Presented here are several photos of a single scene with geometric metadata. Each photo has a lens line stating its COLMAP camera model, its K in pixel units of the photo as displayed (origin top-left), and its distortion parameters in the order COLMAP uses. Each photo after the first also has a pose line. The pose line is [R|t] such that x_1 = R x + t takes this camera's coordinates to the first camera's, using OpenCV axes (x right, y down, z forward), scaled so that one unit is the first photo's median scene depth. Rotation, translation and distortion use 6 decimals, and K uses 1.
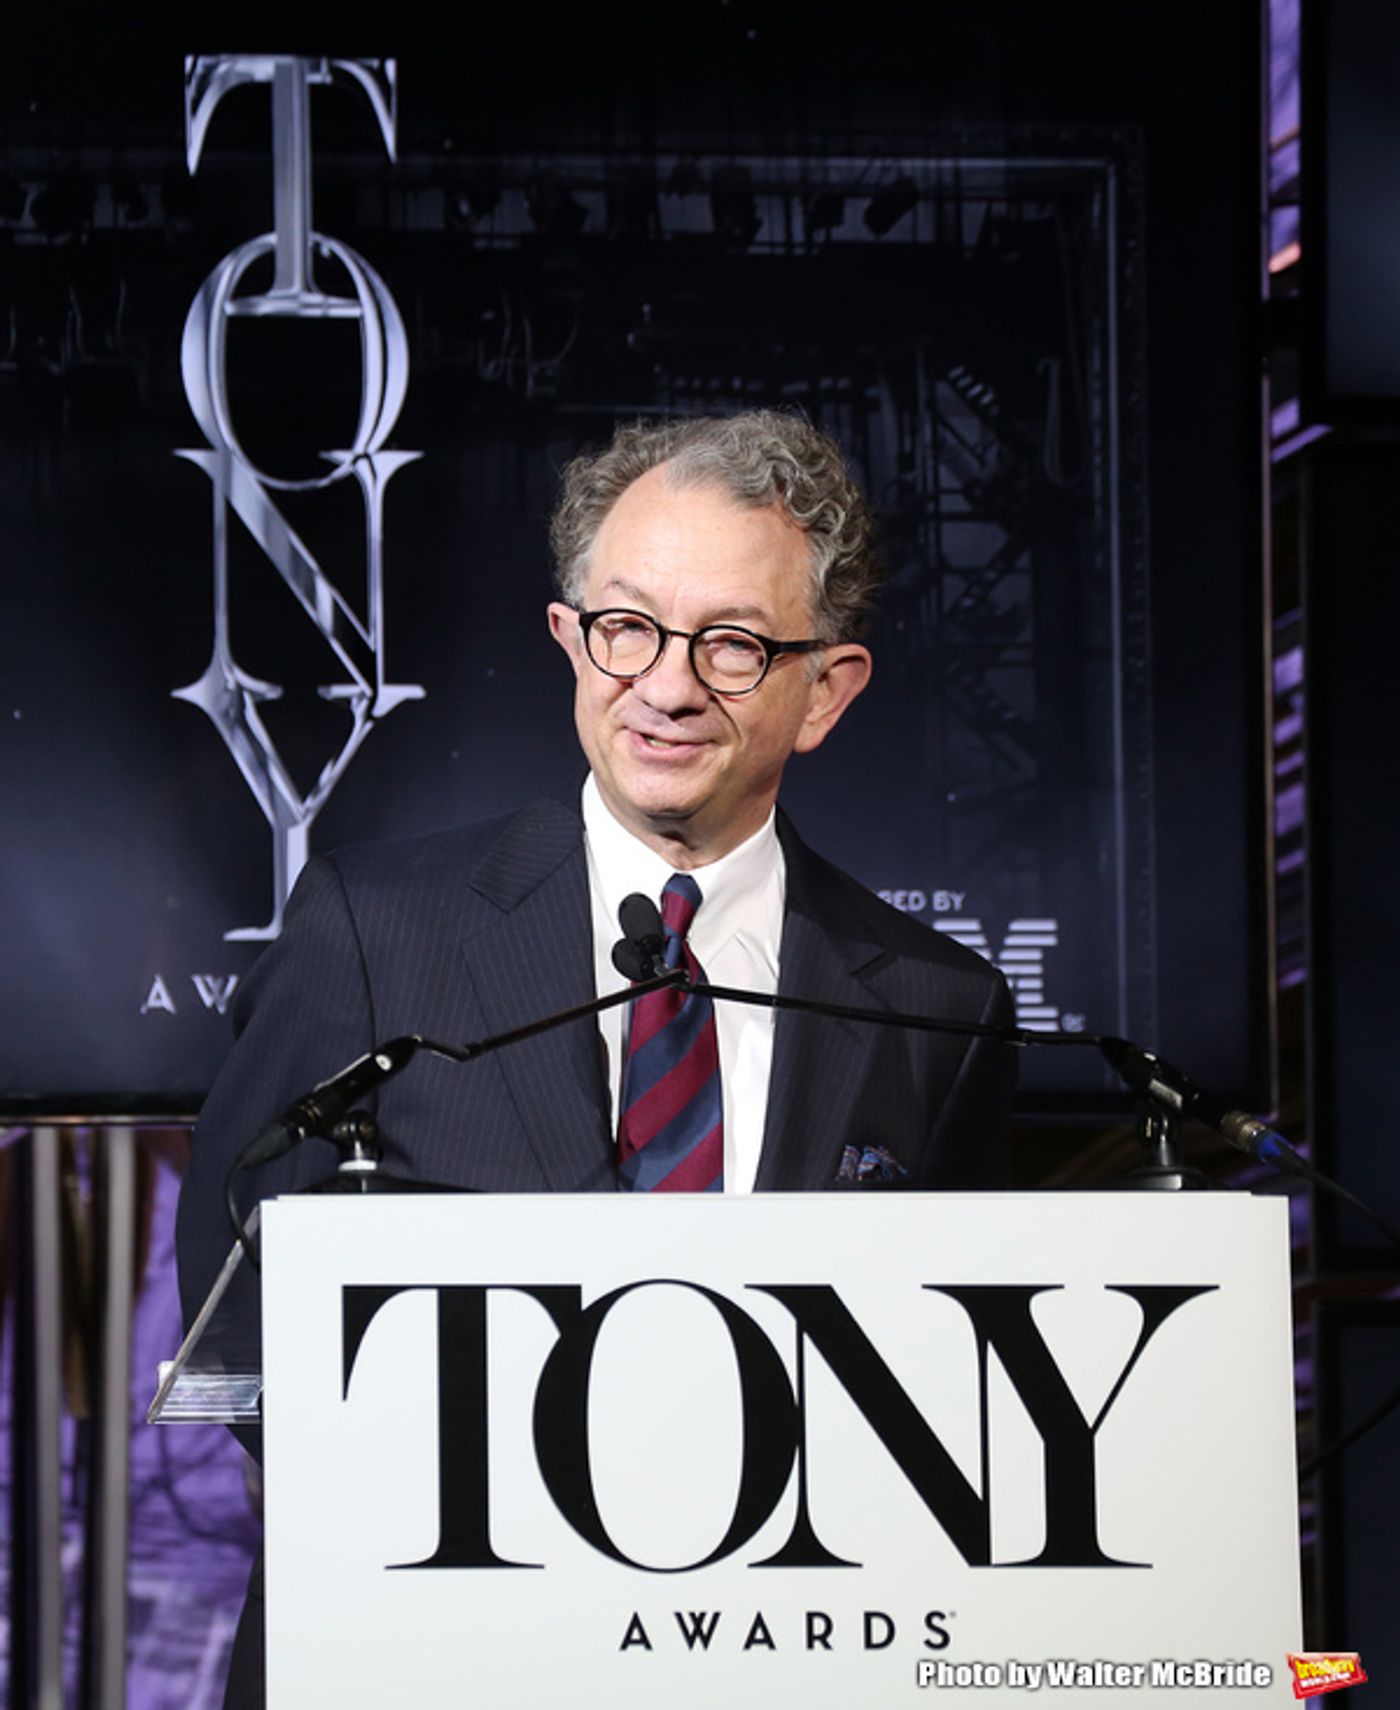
lens RADIAL K [[11498.9, 0, 697.6], [0, 11498.9, 865.8], [0, 0, 1]] dist [1.417928, 3.607767]
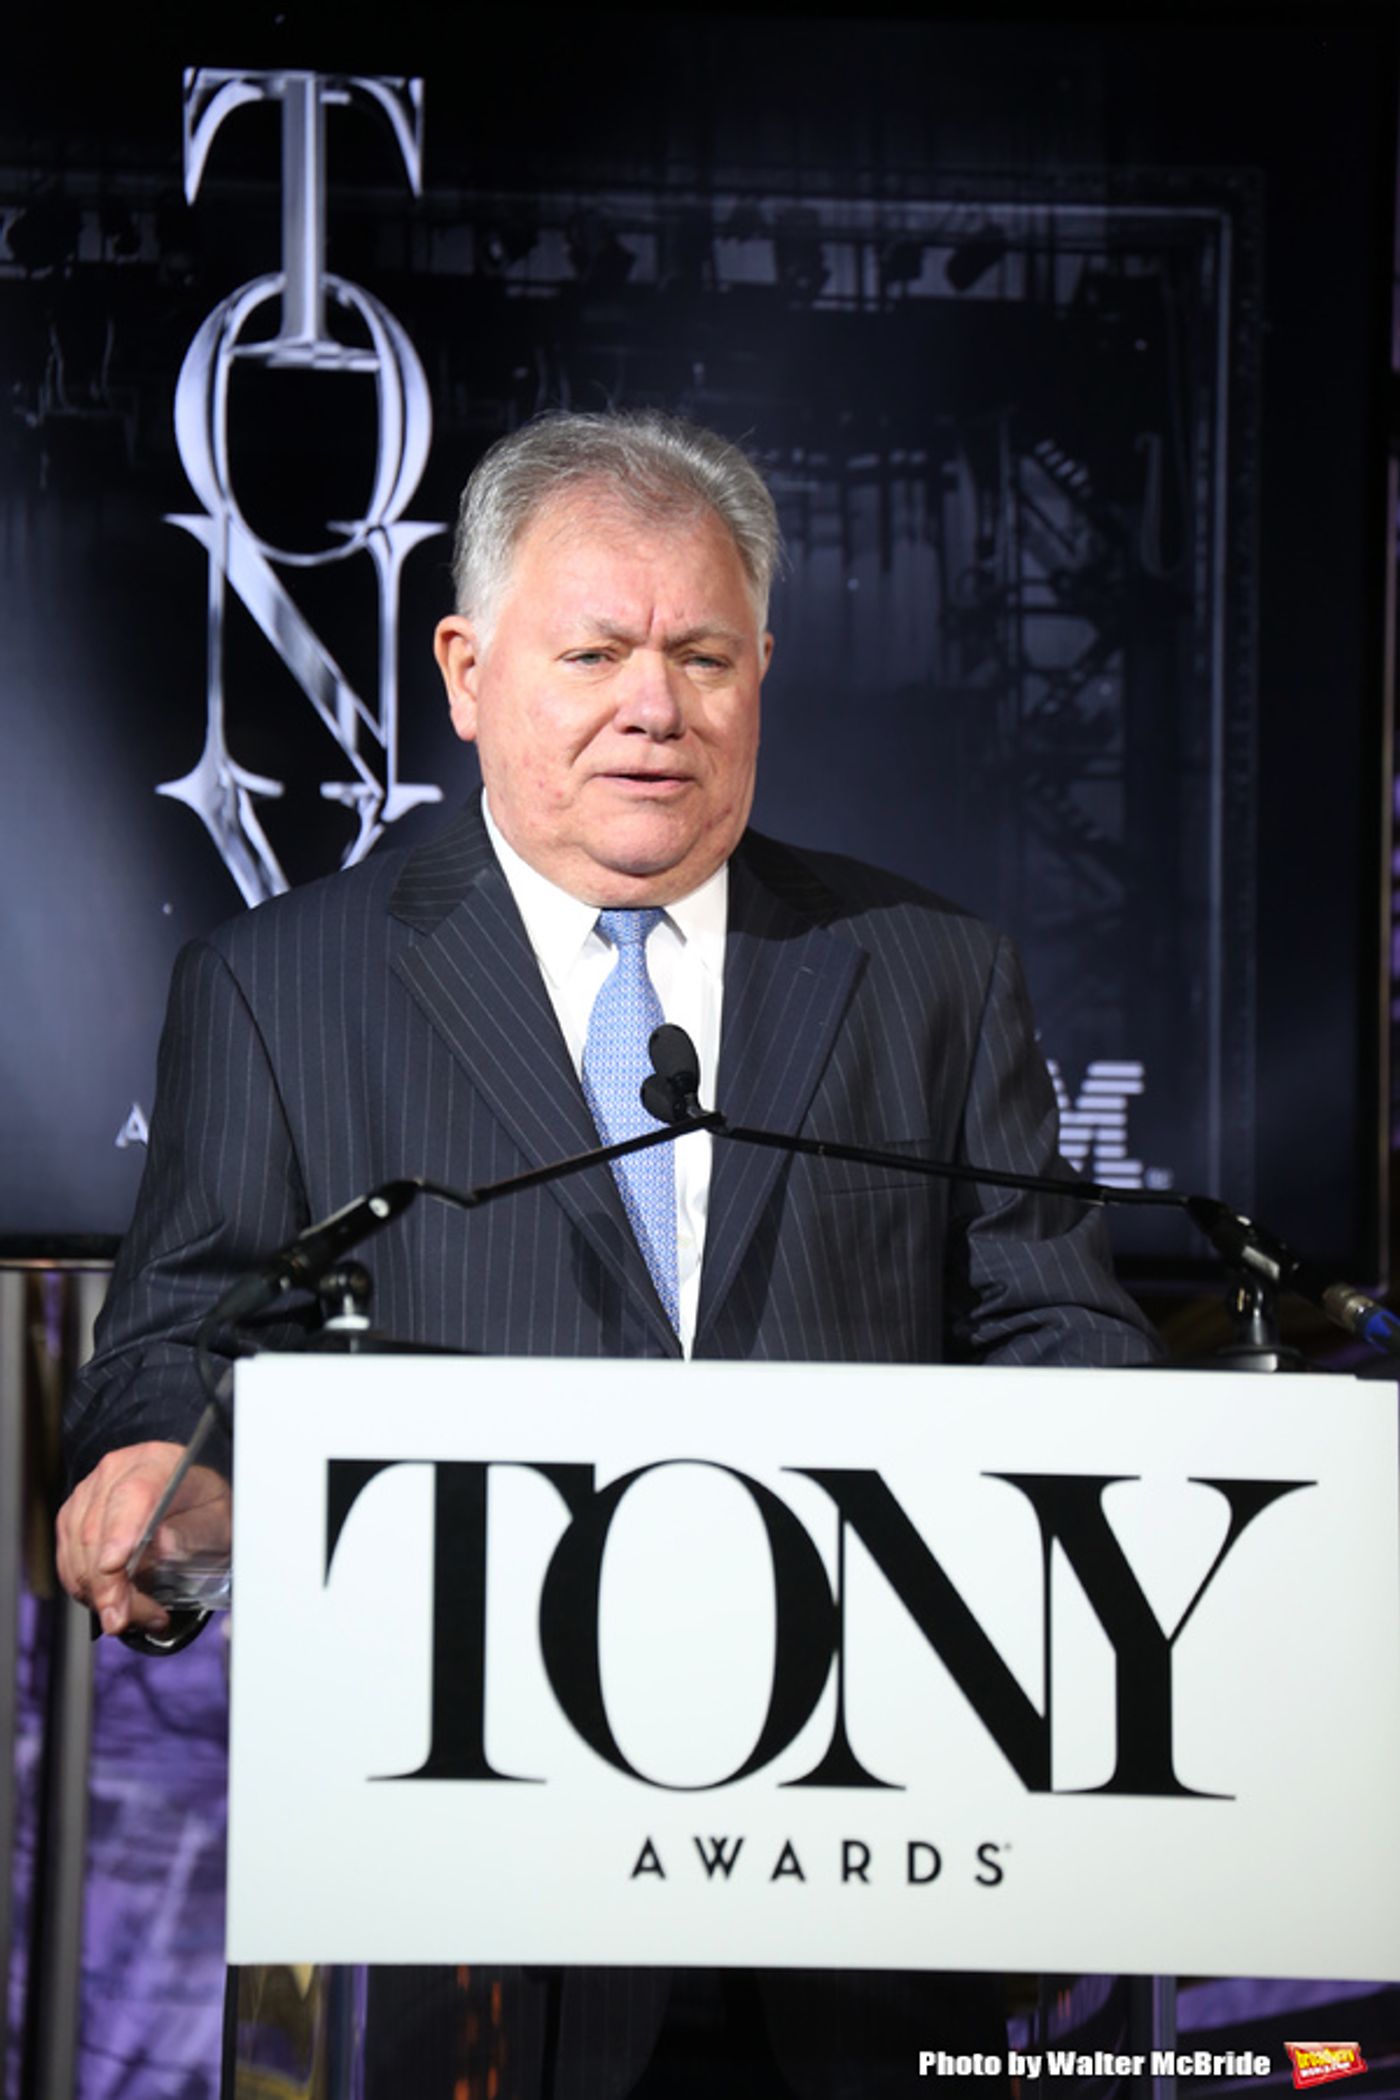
lens RADIAL K [[12502.4, 0, 700.0], [0, 12502.4, 1050.0], [0, 0, 1]] dist [2.745675, -4.199771]
pose [[0.999750, 0.021924, -0.004380, 0.001102], [-0.021906, 0.999751, 0.004176, 0.000278], [0.004471, -0.004079, 0.999982, 0.026065]]
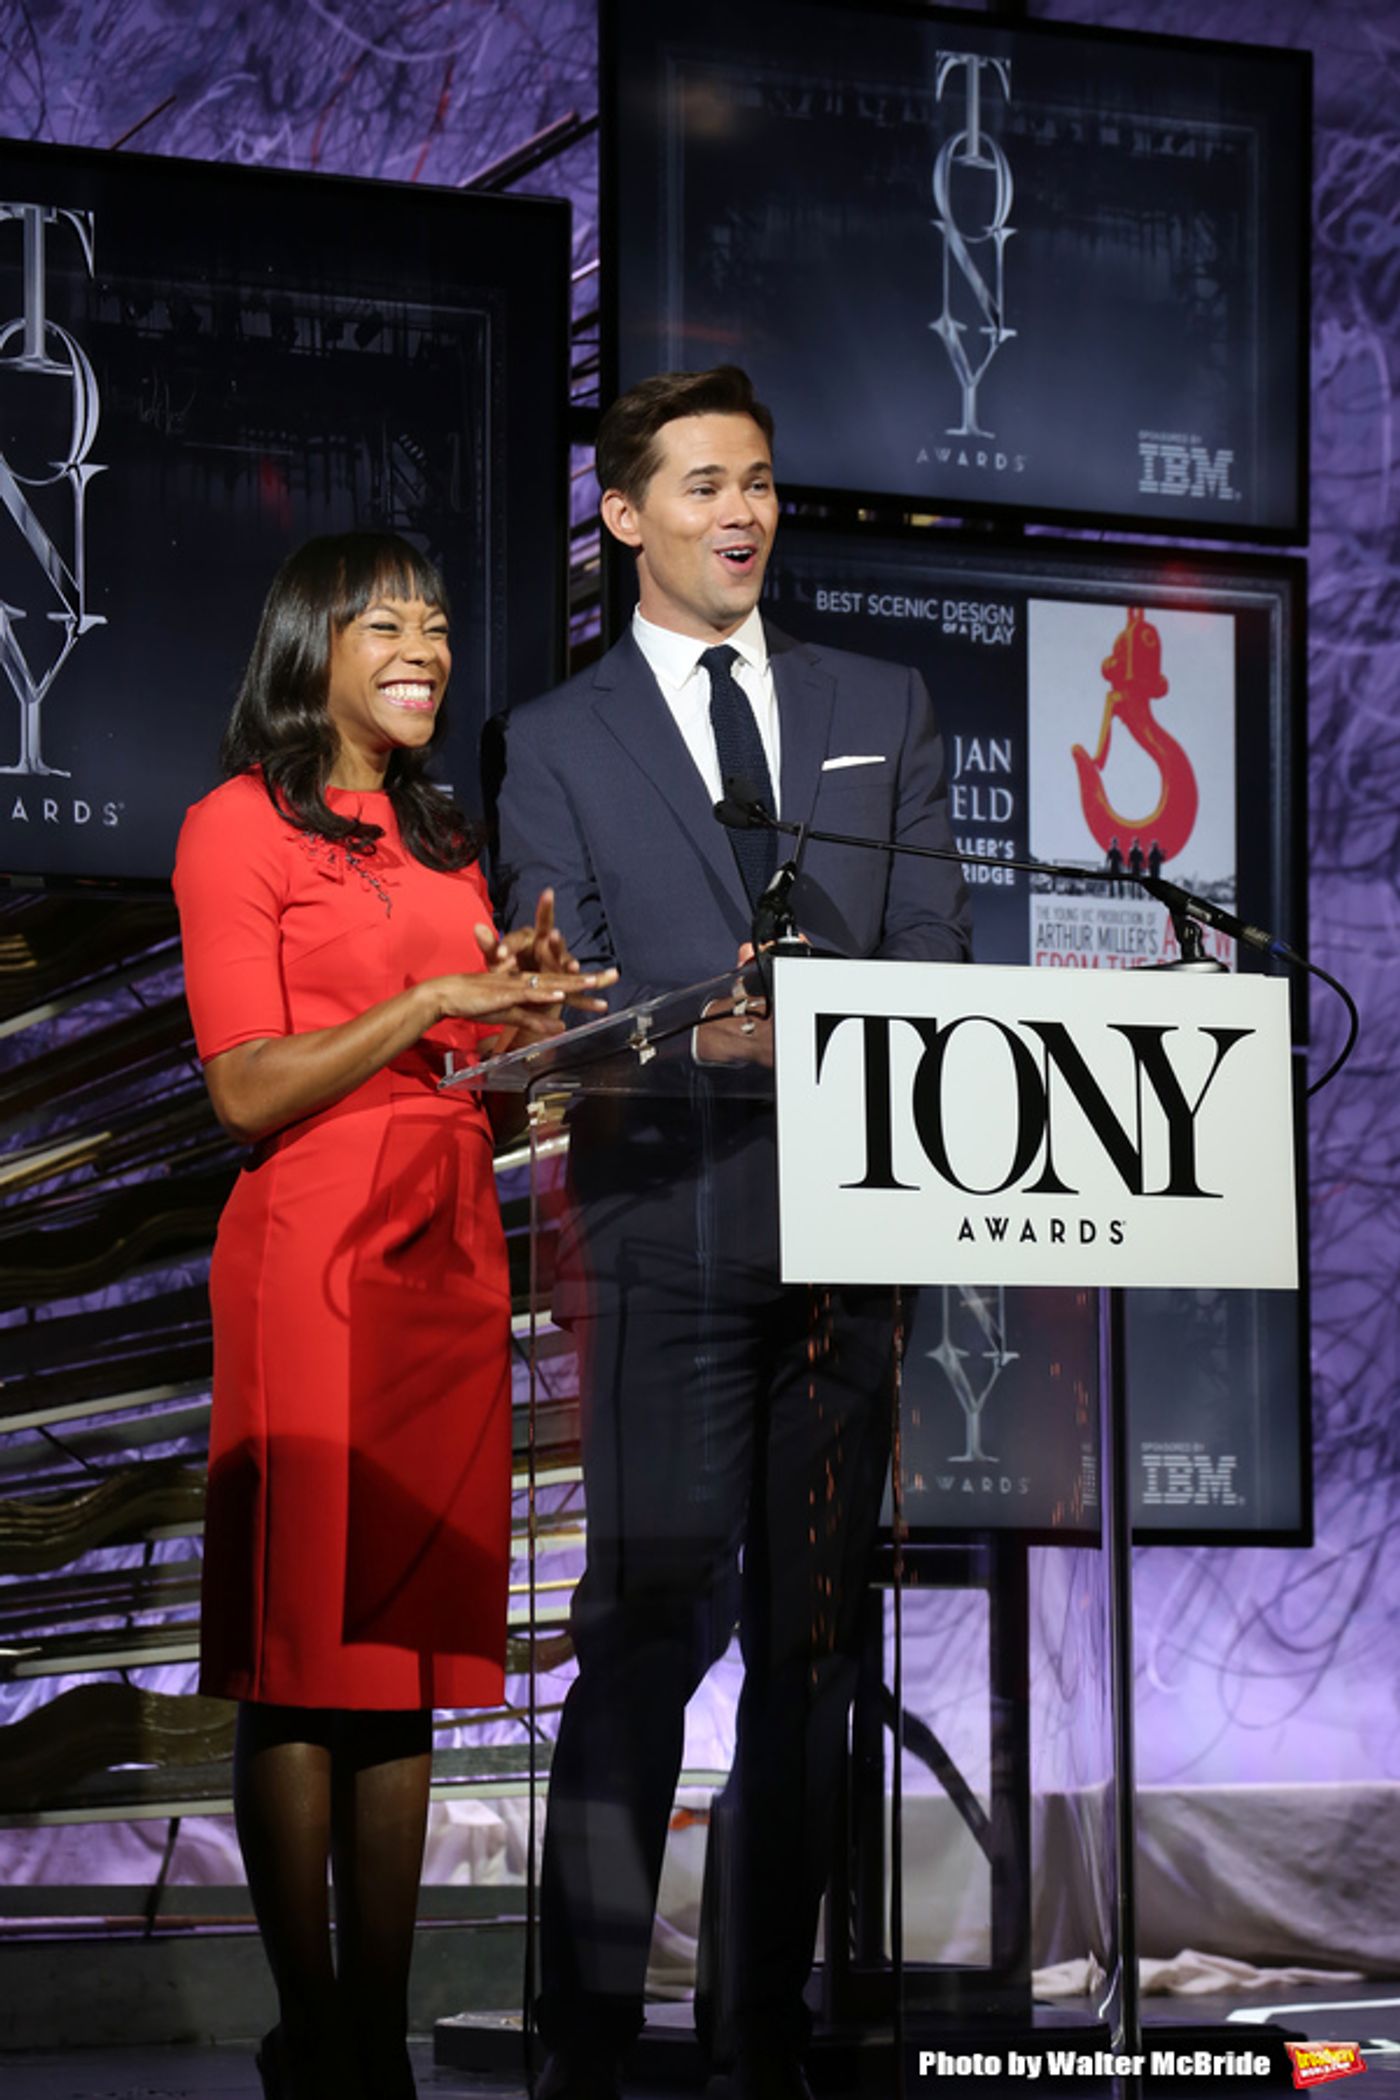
lens RADIAL K [[7296.5, 0, 700.0], [0, 7296.5, 1050.0], [0, 0, 1]] dist [0.614964, 3.327658]
pose [[0.923499, 0.031828, 0.382277, -0.329025], [-0.048237, 0.998277, 0.033414, 0.005991], [-0.380555, -0.049298, 0.923443, 0.043749]]
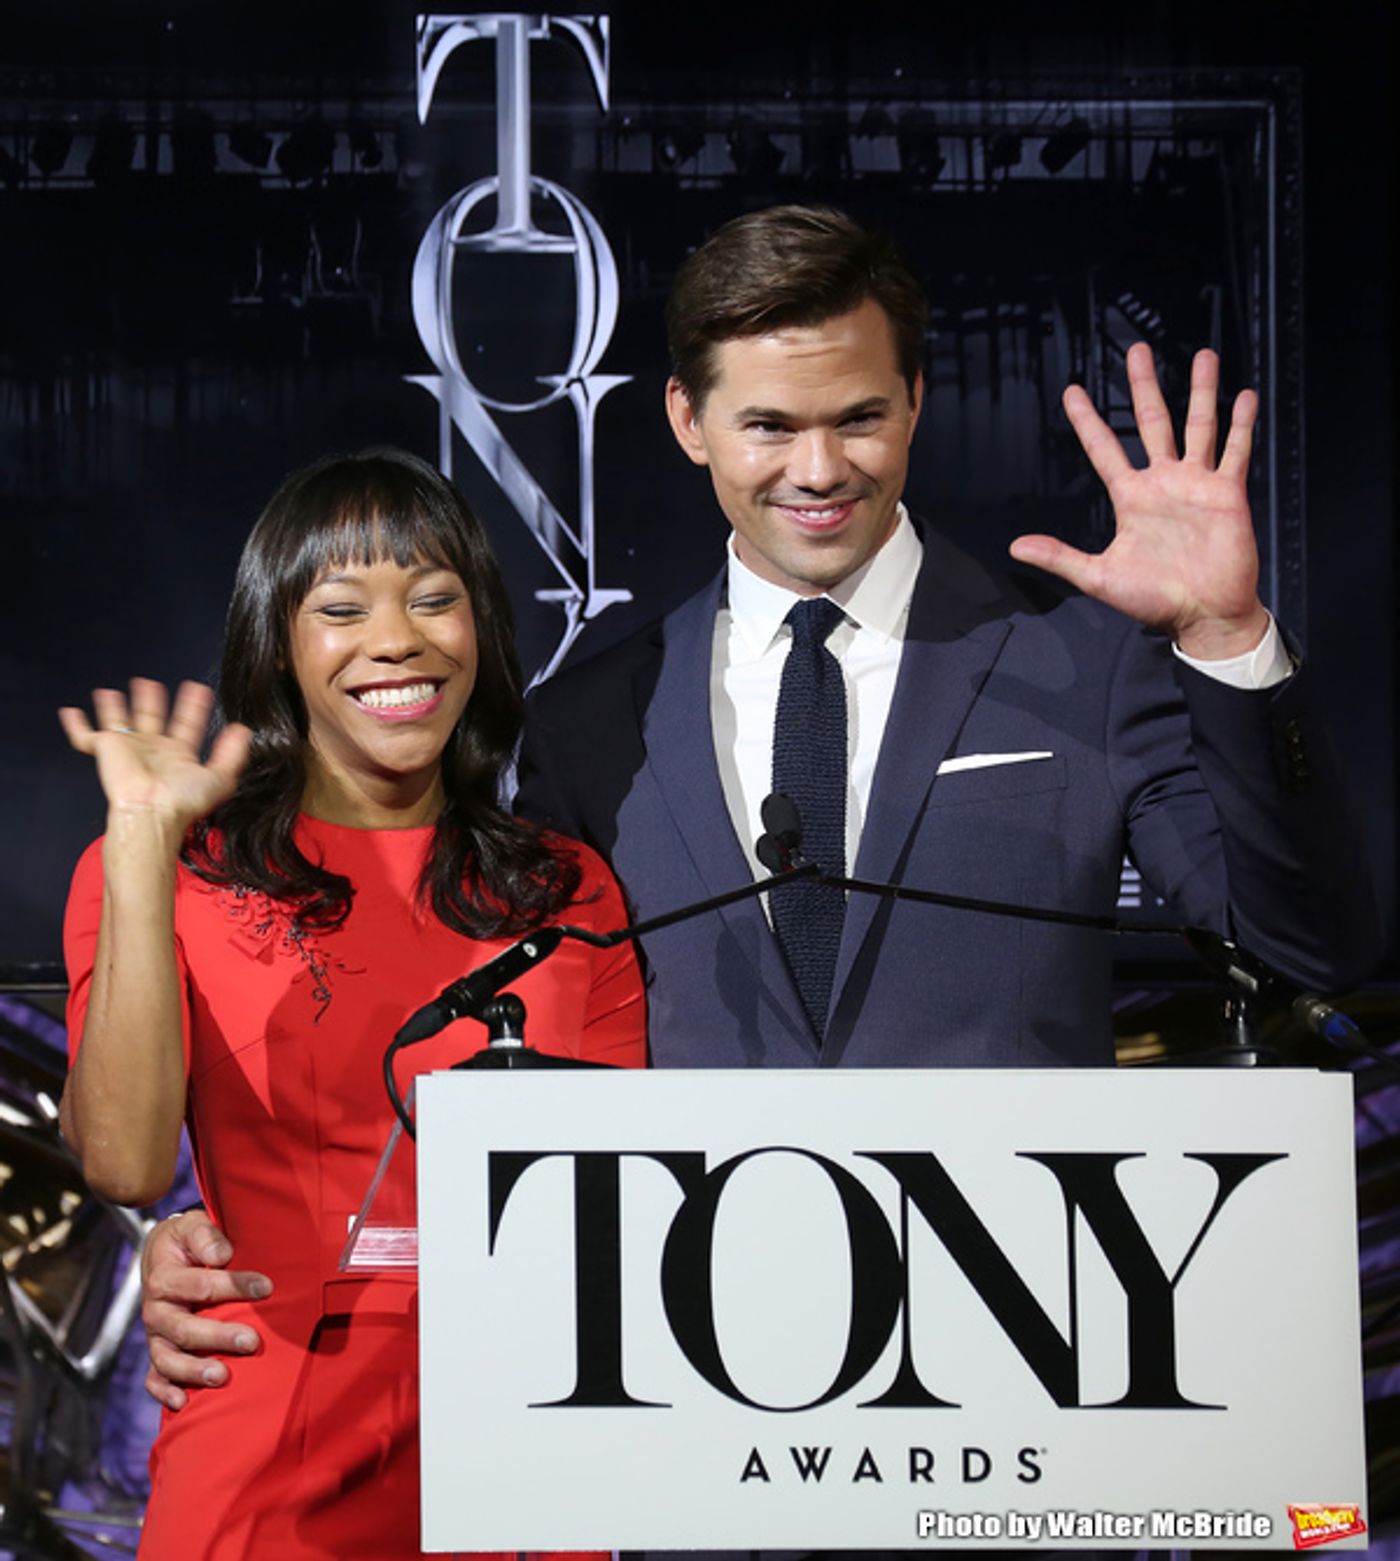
lens RADIAL K [[11014.0, 0, 552.6], [0, 11014.0, 779.7], [0, 0, 1]] dist [1.546144, 7.163841]
pose [[0.998669, -0.000979, -0.051560, 0.022667], [0.001391, 0.999967, 0.007949, -0.005940], [0.051551, -0.008010, 0.998638, -0.045620]]
